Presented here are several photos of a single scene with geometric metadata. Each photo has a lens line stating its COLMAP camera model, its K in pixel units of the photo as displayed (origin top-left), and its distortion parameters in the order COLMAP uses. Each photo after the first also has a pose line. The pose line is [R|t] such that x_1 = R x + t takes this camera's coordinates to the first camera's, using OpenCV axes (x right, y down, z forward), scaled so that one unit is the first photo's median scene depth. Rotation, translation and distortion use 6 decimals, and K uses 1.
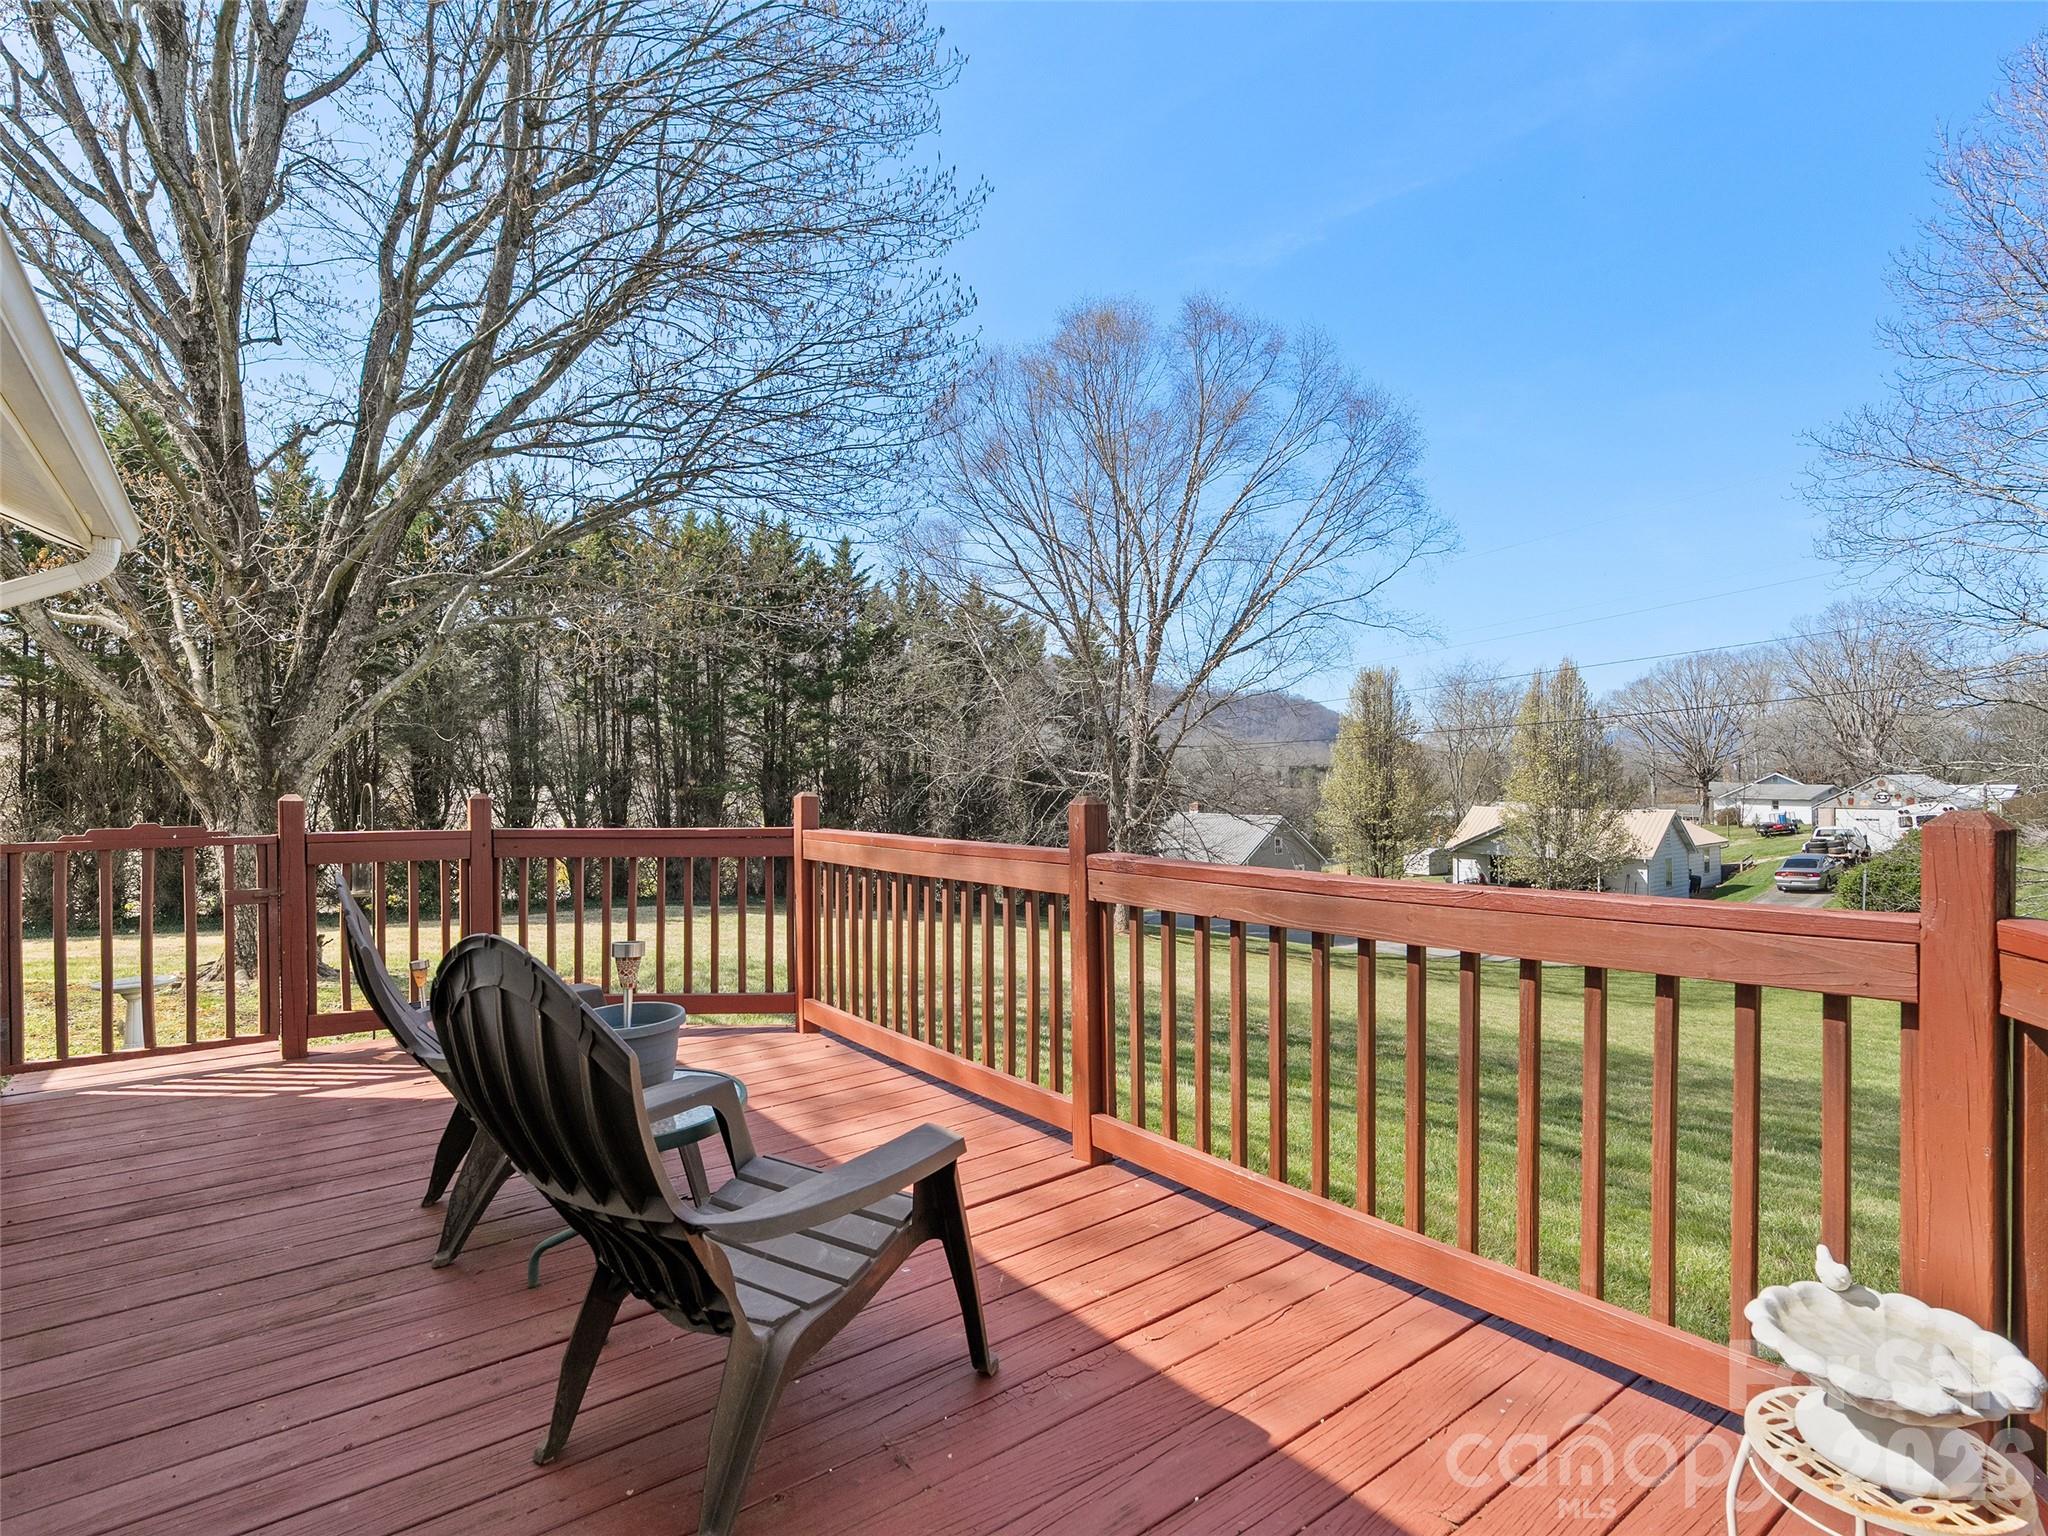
lens RADIAL K [[1058.0, 0, 1027.8], [0, 1058.0, 770.4], [0, 0, 1]] dist [-0.004609, 0.001980]
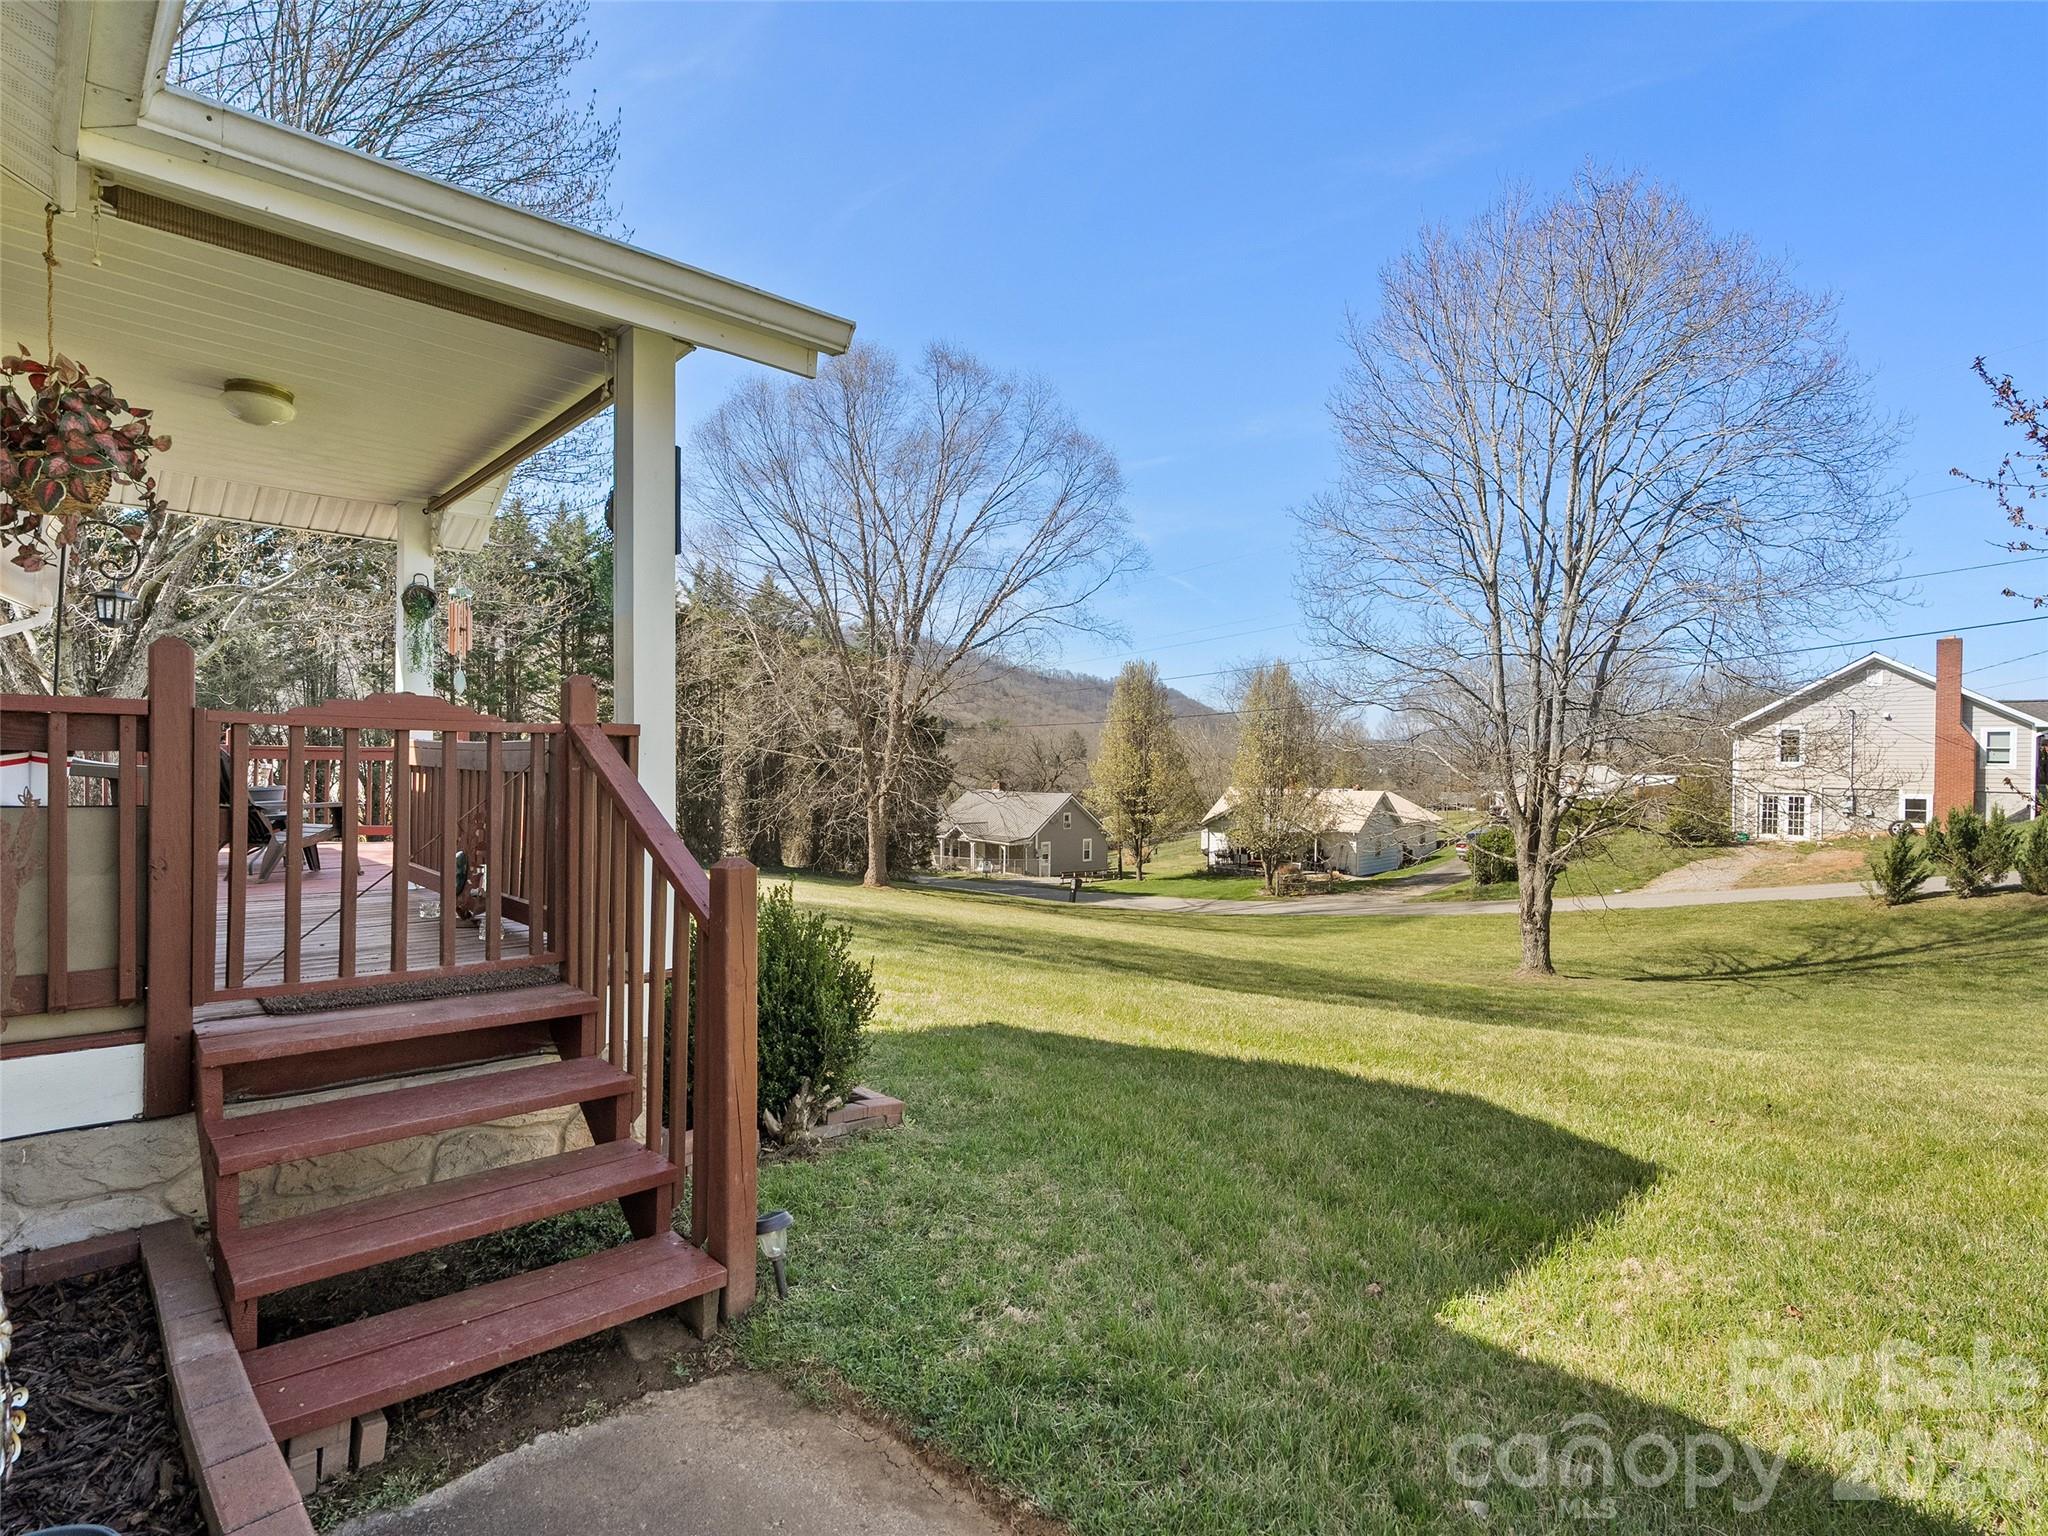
lens RADIAL K [[1058.0, 0, 1019.3], [0, 1058.0, 772.7], [0, 0, 1]] dist [-0.004609, 0.001980]
pose [[0.992249, 0.015805, 0.123254, 0.109987], [-0.018010, 0.999697, 0.016794, 0.006941], [-0.122951, -0.018884, 0.992233, -0.180680]]
